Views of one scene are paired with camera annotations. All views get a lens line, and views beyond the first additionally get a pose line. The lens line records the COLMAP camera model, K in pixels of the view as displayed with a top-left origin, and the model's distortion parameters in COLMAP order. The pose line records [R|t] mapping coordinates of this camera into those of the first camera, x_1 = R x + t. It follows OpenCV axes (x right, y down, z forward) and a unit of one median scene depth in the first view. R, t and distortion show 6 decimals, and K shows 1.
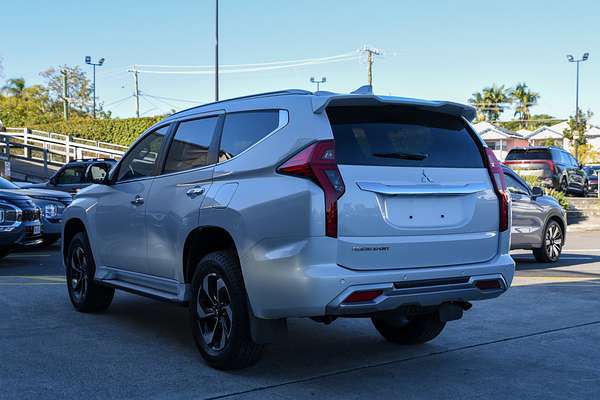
lens RADIAL K [[748.7, 0, 300.1], [0, 748.7, 202.0], [0, 0, 1]] dist [0.021506, 0.000000]
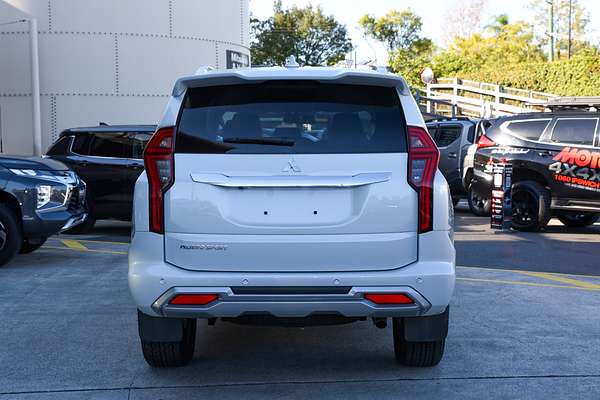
lens RADIAL K [[932.1, 0, 299.8], [0, 932.1, 198.2], [0, 0, 1]] dist [0.049775, 0.000000]
pose [[0.842291, 0.023611, -0.538505, 0.727926], [-0.003184, 0.999241, 0.038832, -0.037459], [0.539013, -0.030993, 0.841727, 0.110834]]
